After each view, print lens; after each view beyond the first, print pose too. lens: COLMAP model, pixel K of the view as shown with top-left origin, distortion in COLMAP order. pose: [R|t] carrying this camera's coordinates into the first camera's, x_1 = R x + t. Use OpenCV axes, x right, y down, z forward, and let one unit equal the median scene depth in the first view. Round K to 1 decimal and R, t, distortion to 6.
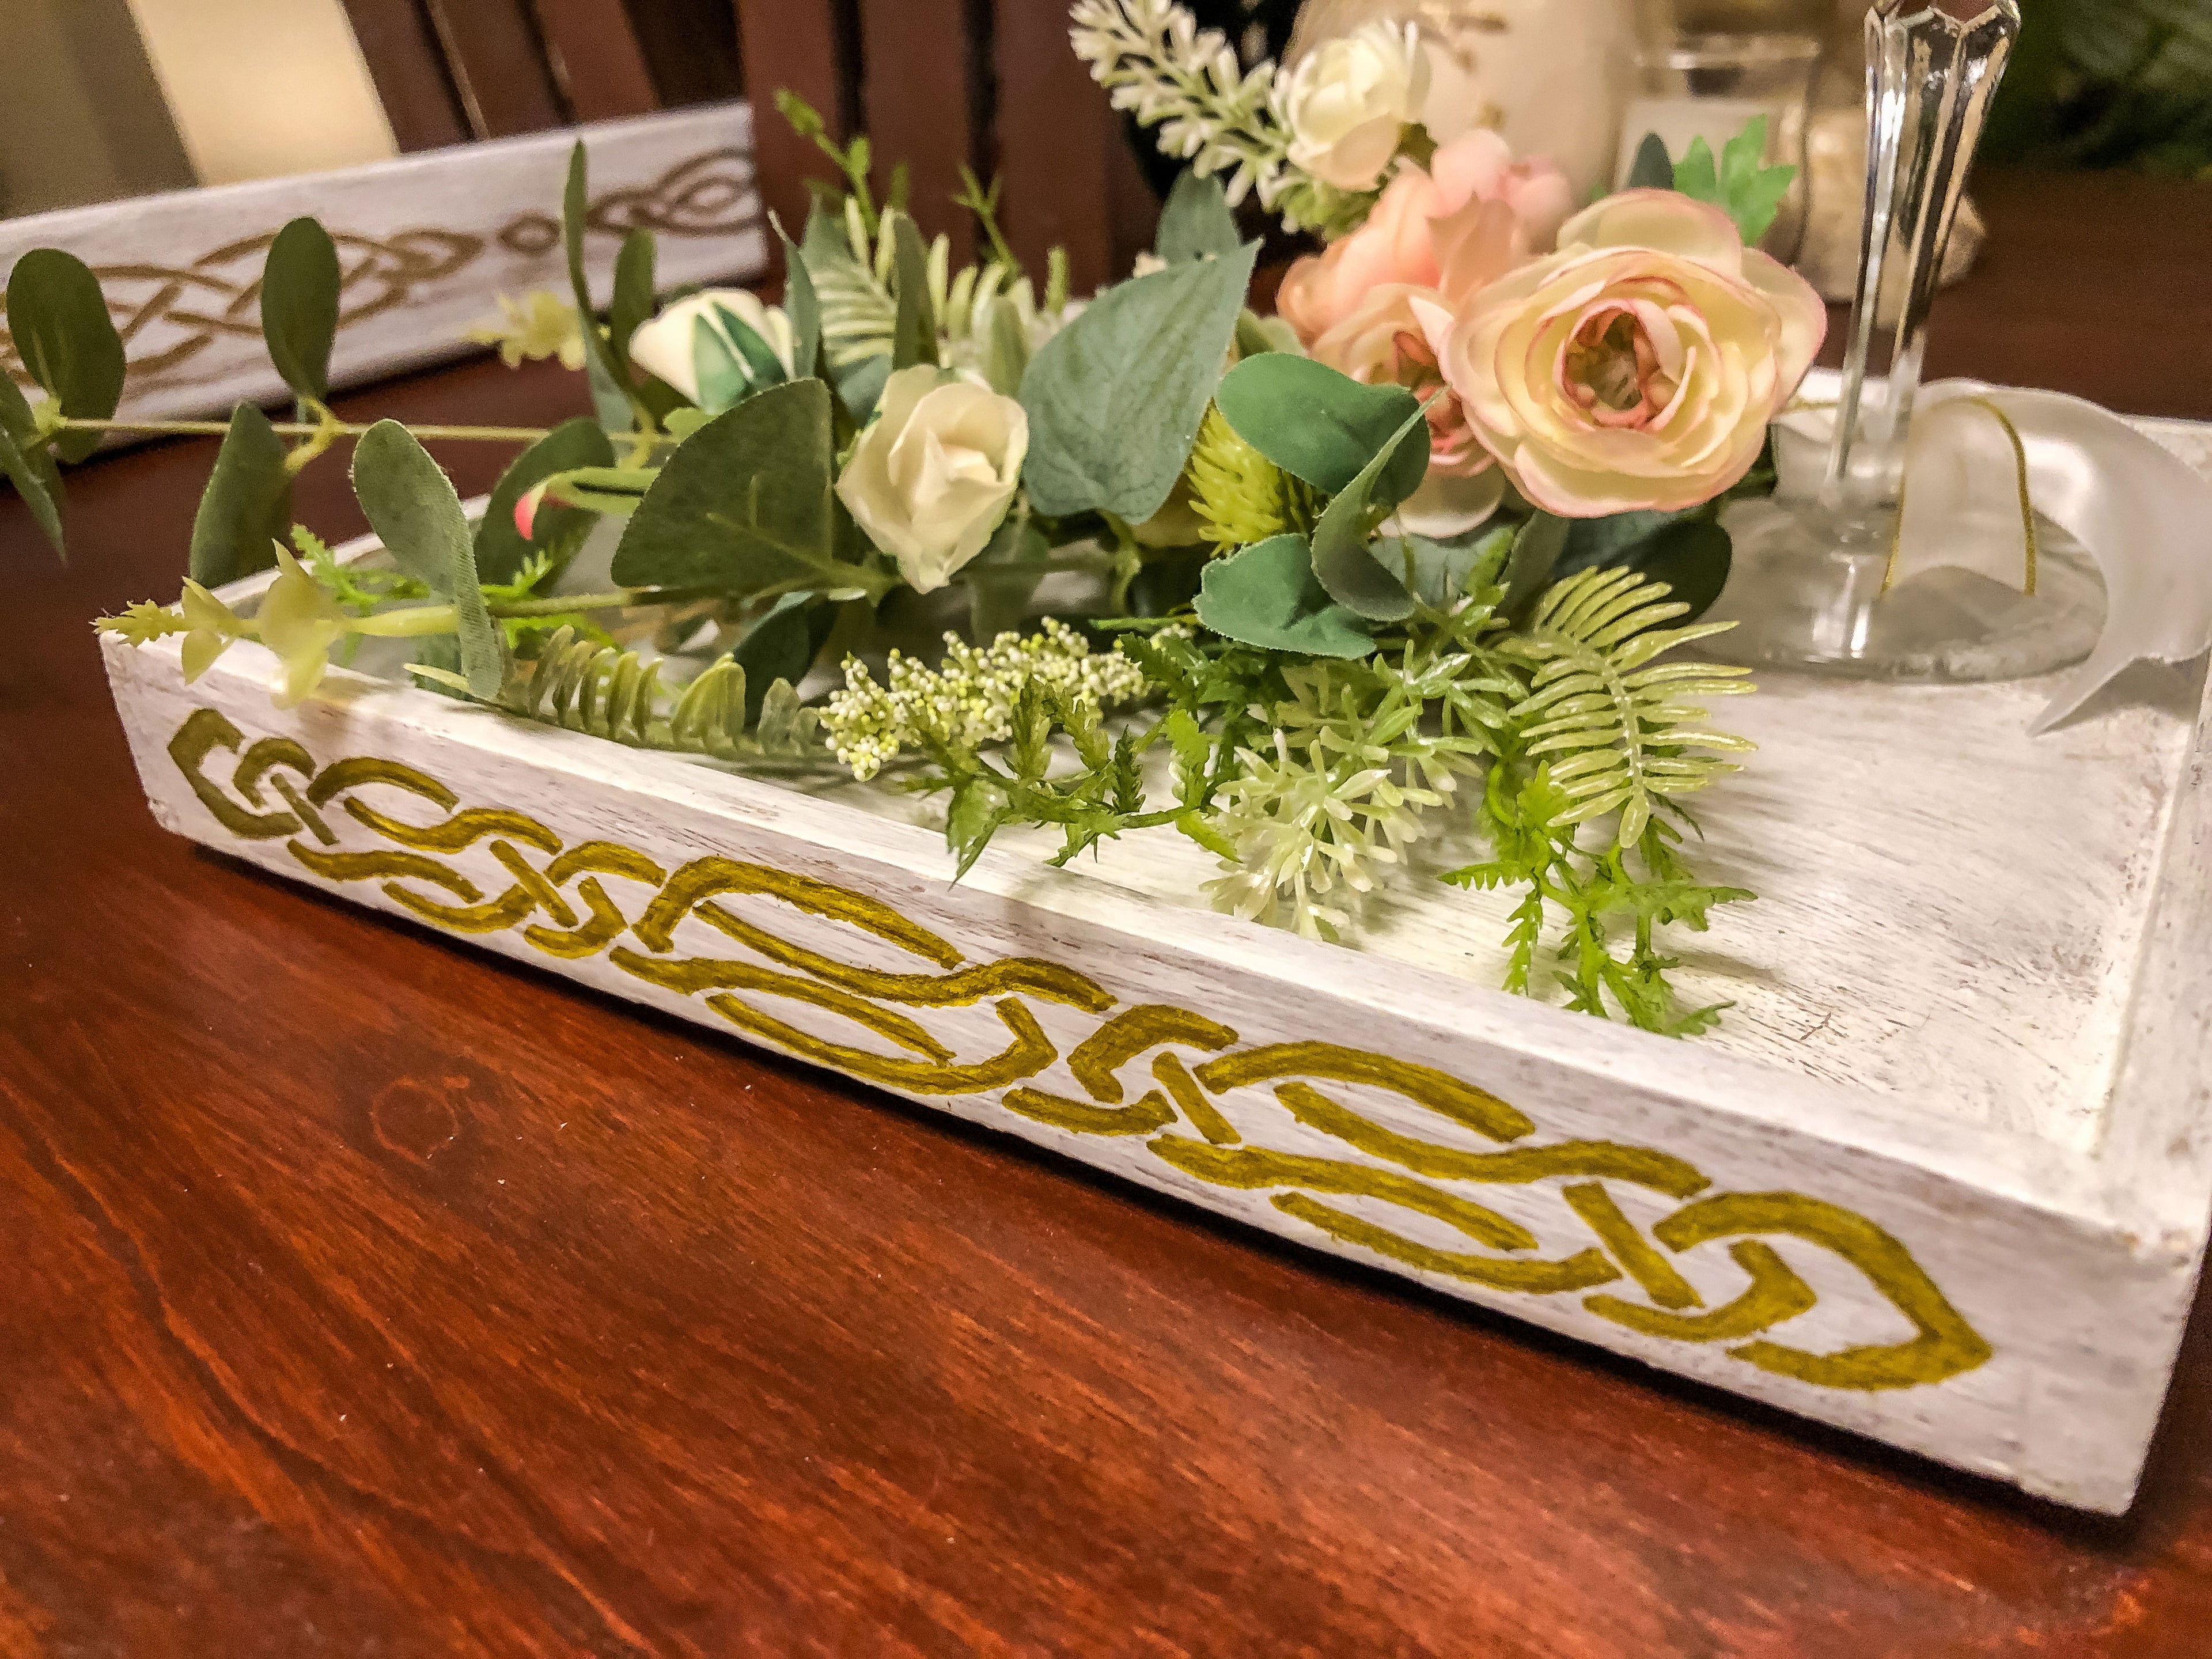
lens RADIAL K [[1758.1, 0, 1103.7], [0, 1758.1, 786.3], [0, 0, 1]] dist [0.059411, -0.136761]
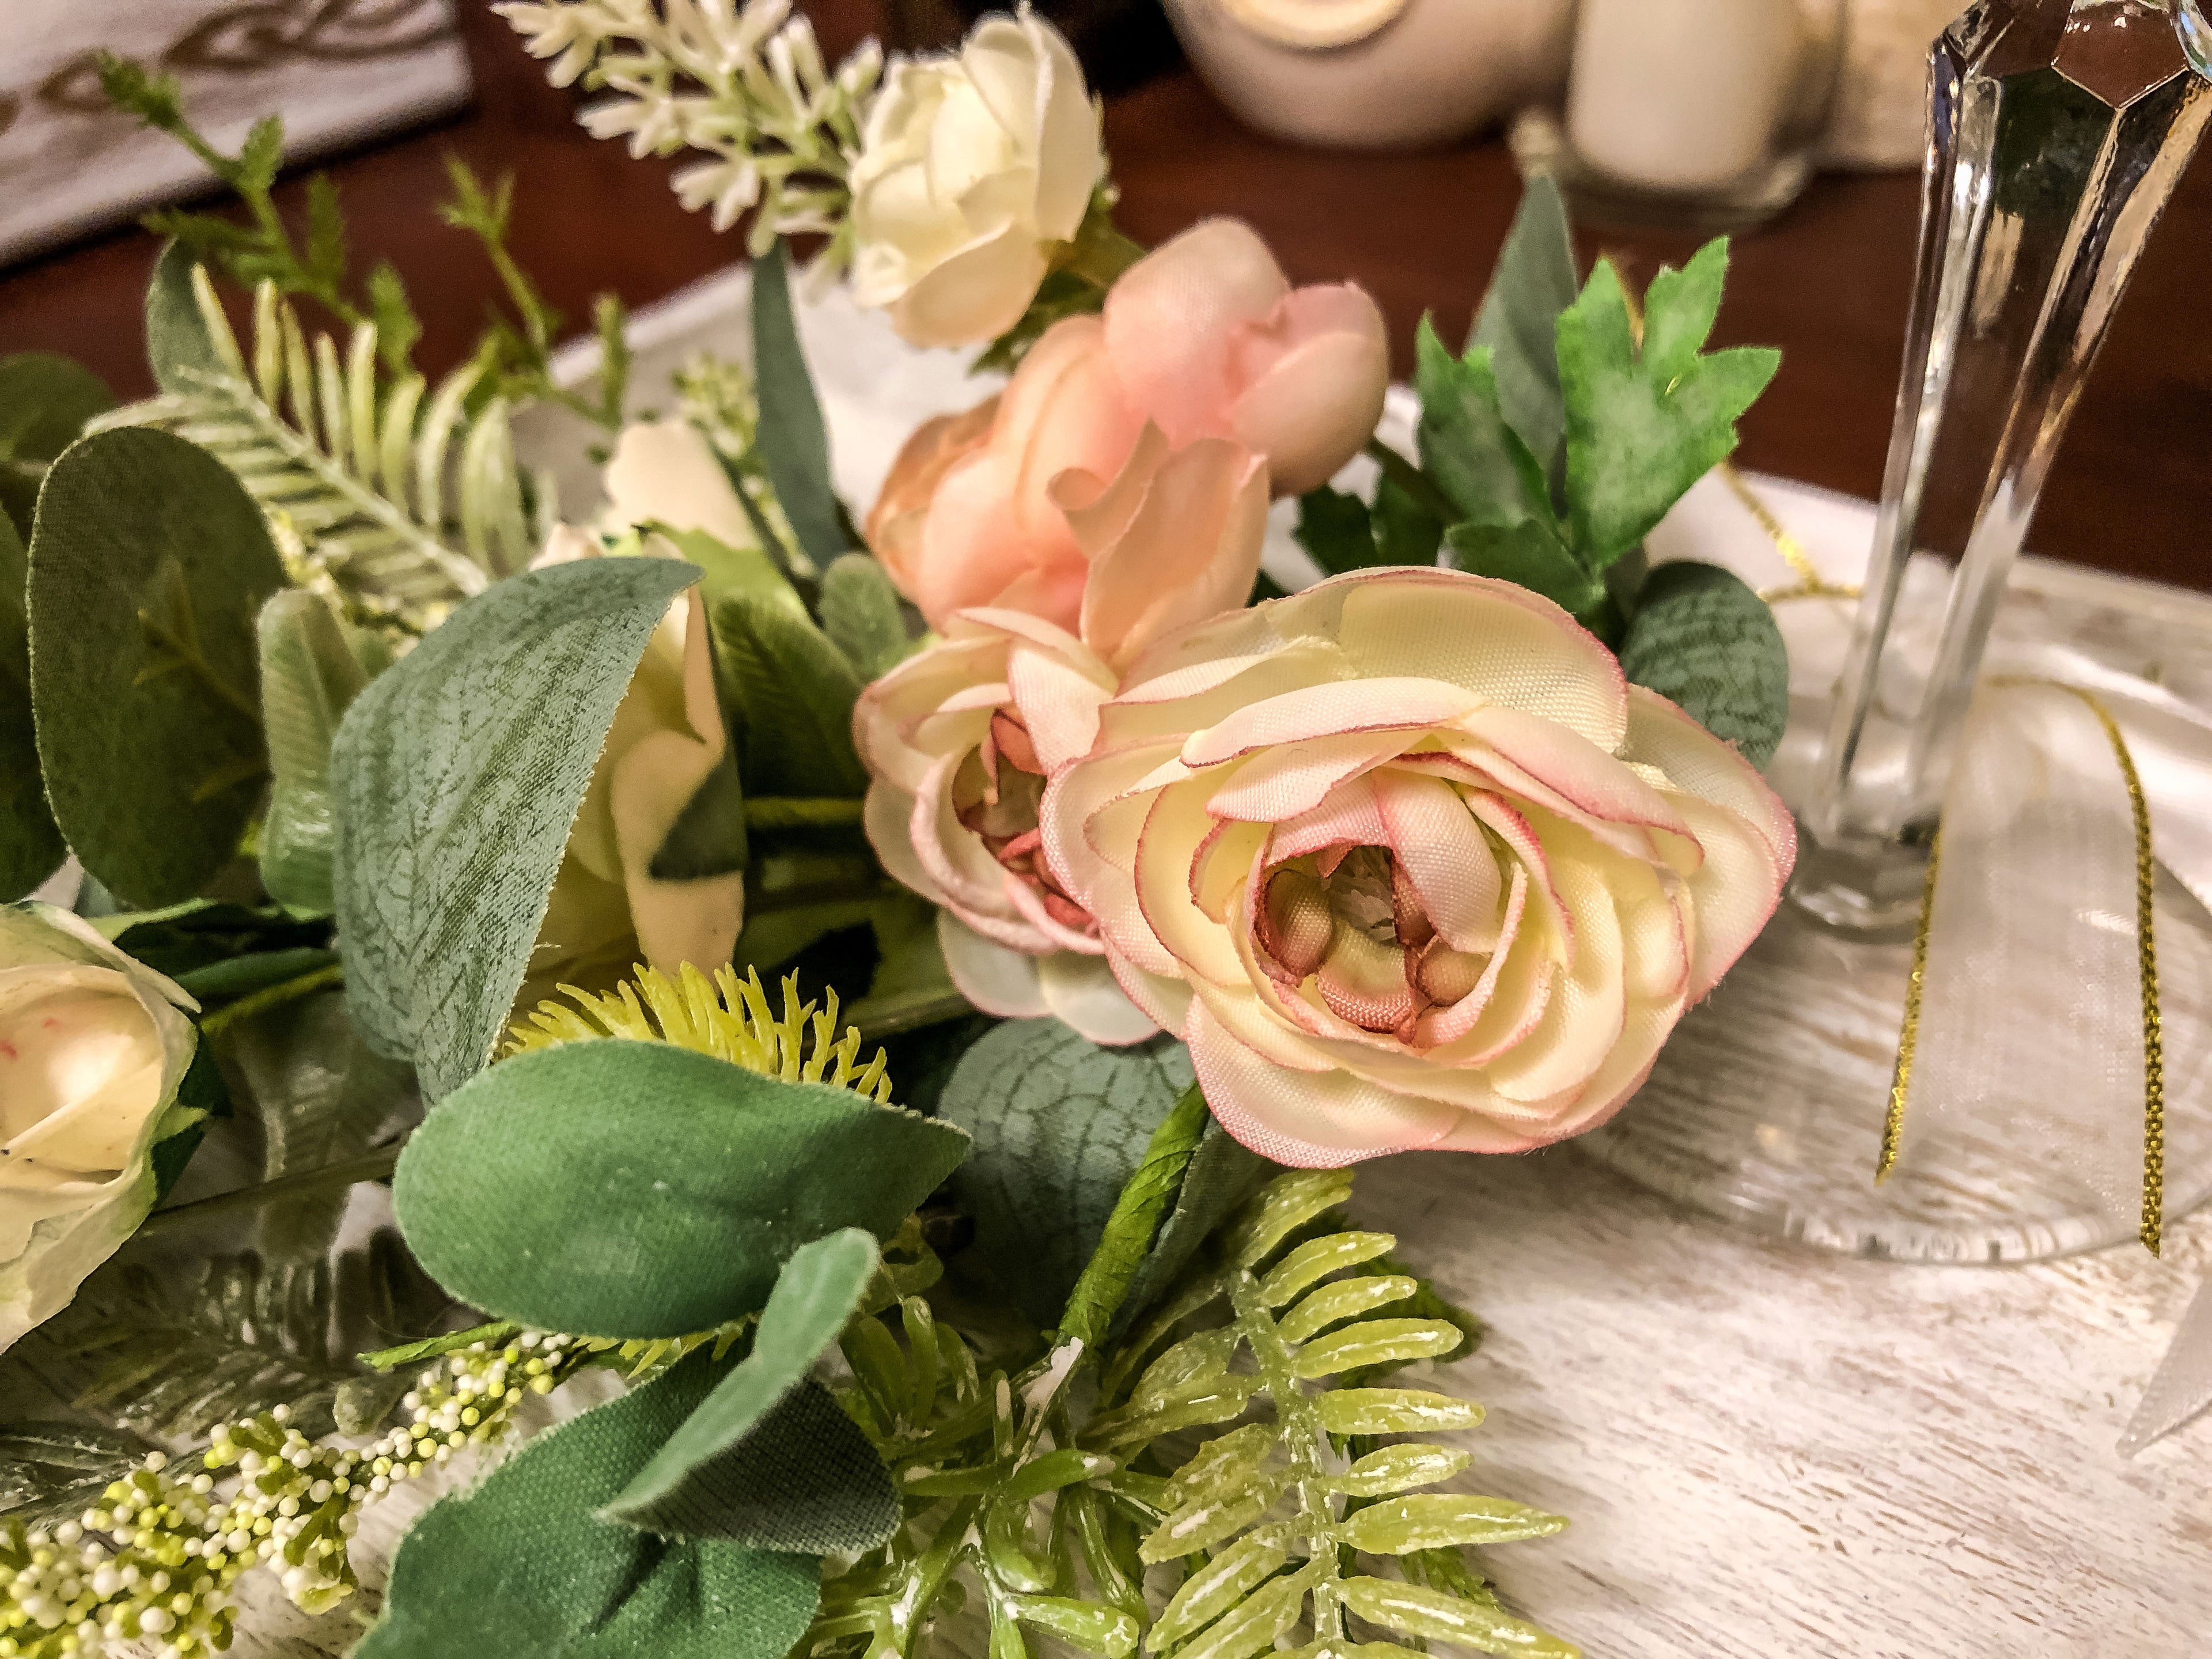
lens RADIAL K [[1782.5, 0, 1130.2], [0, 1782.5, 825.5], [0, 0, 1]] dist [0.012496, -0.000540]
pose [[0.999953, -0.005298, 0.008113, 0.217345], [0.003685, 0.982309, 0.187231, -0.348209], [-0.008961, -0.187193, 0.982282, 0.509529]]
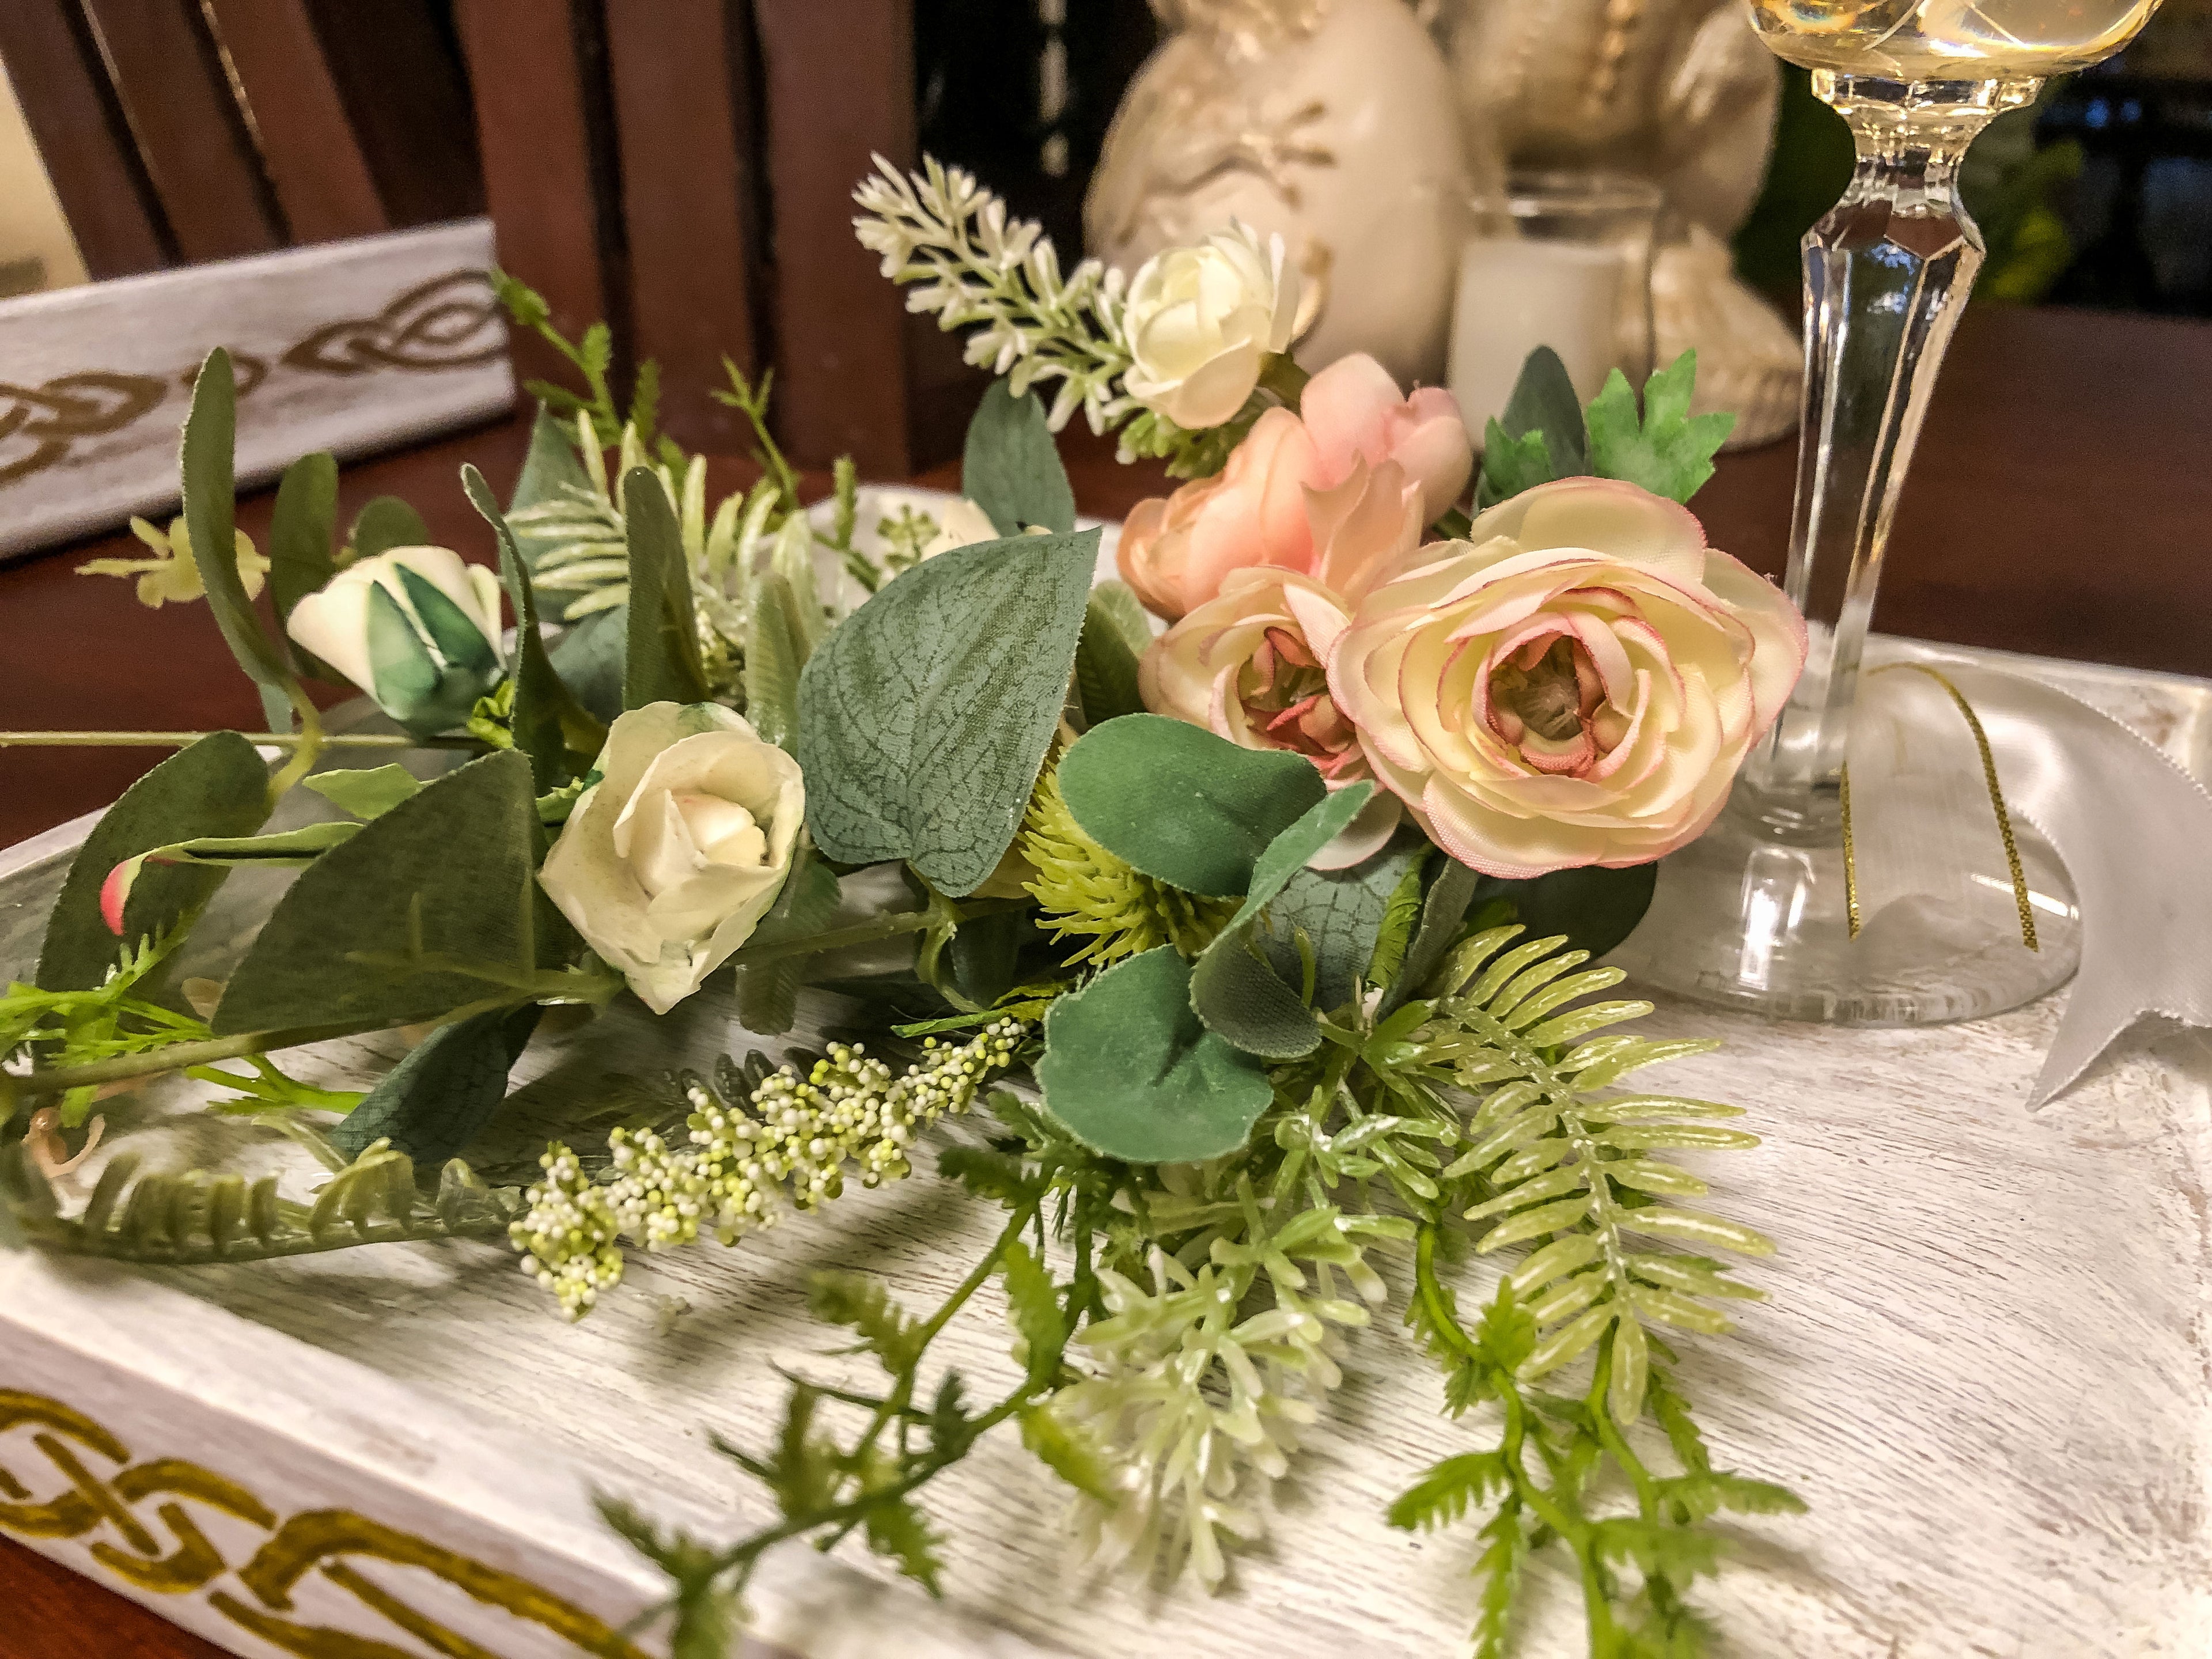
lens RADIAL K [[1766.6, 0, 1106.0], [0, 1766.6, 829.5], [0, 0, 1]] dist [0.008837, -0.002499]
pose [[0.993595, -0.019639, 0.111277, 0.000575], [0.020723, 0.999748, -0.008586, -0.171488], [-0.111080, 0.010837, 0.993752, 0.228967]]
